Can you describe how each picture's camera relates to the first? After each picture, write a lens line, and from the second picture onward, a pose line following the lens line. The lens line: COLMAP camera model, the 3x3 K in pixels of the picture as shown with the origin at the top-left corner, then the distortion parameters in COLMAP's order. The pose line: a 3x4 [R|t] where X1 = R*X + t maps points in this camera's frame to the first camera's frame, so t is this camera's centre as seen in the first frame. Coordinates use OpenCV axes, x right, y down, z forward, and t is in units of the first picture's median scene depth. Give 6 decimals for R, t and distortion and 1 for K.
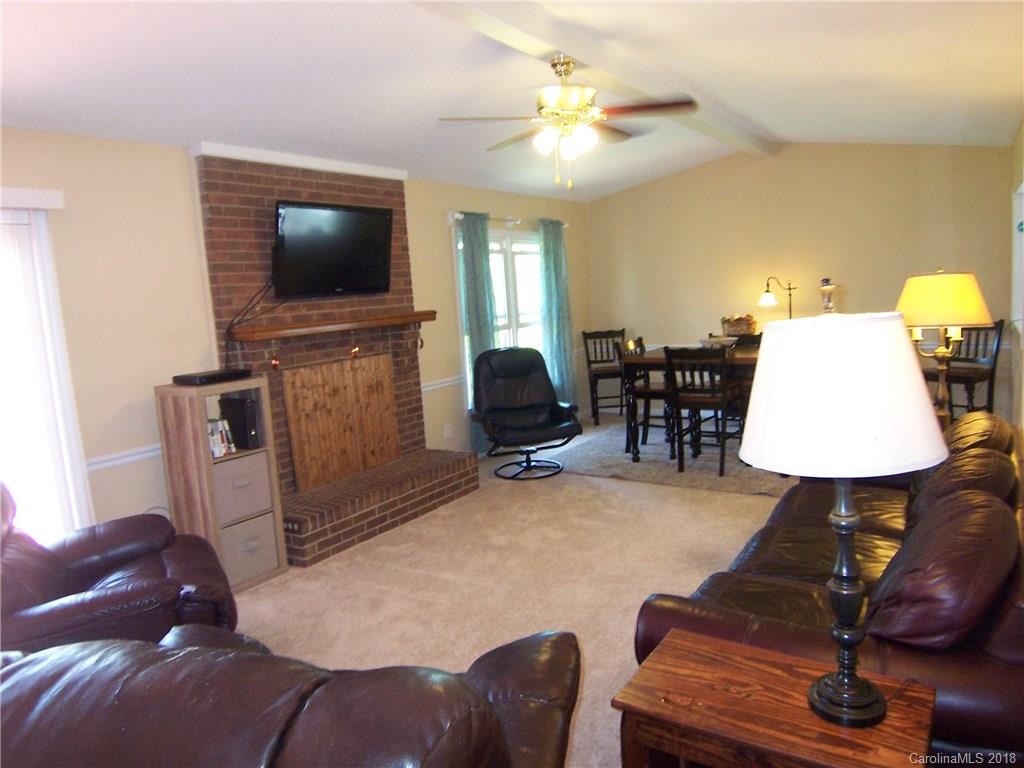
lens RADIAL K [[684.2, 0, 512.0], [0, 684.2, 384.0], [0, 0, 1]] dist [-0.047156, -0.005517]
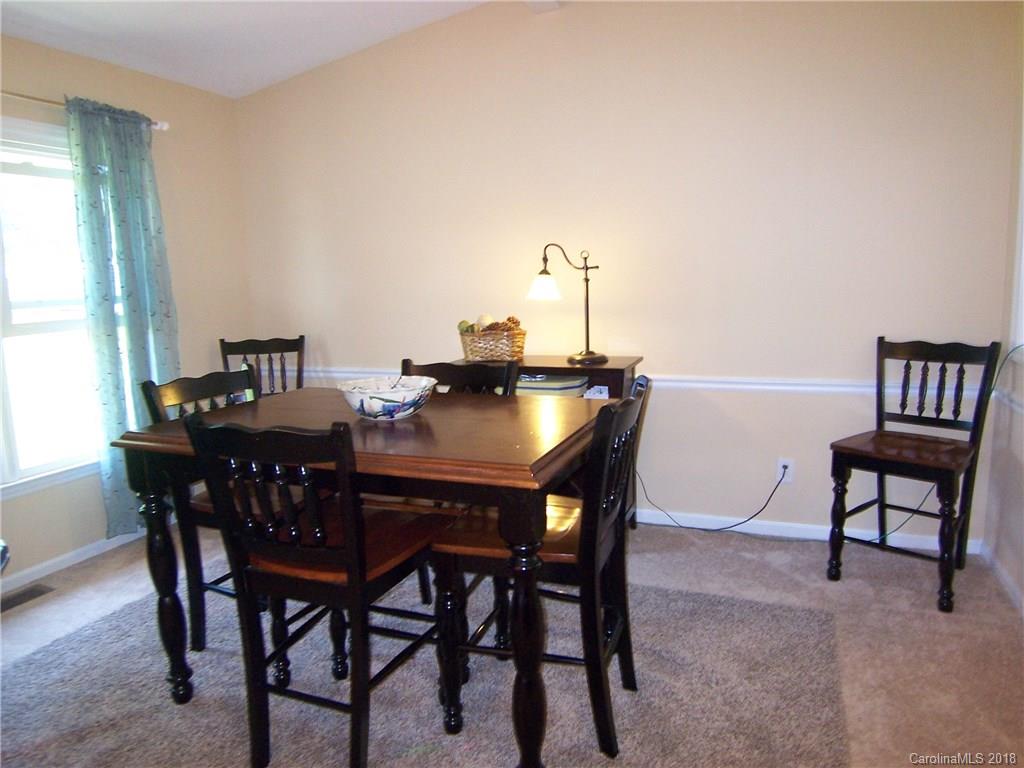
lens RADIAL K [[684.2, 0, 512.0], [0, 684.2, 384.0], [0, 0, 1]] dist [-0.047156, -0.005517]
pose [[0.974975, 0.007497, 0.222187, 0.233598], [-0.008280, 0.999962, 0.002592, -0.052945], [-0.222159, -0.004367, 0.975001, 0.495983]]
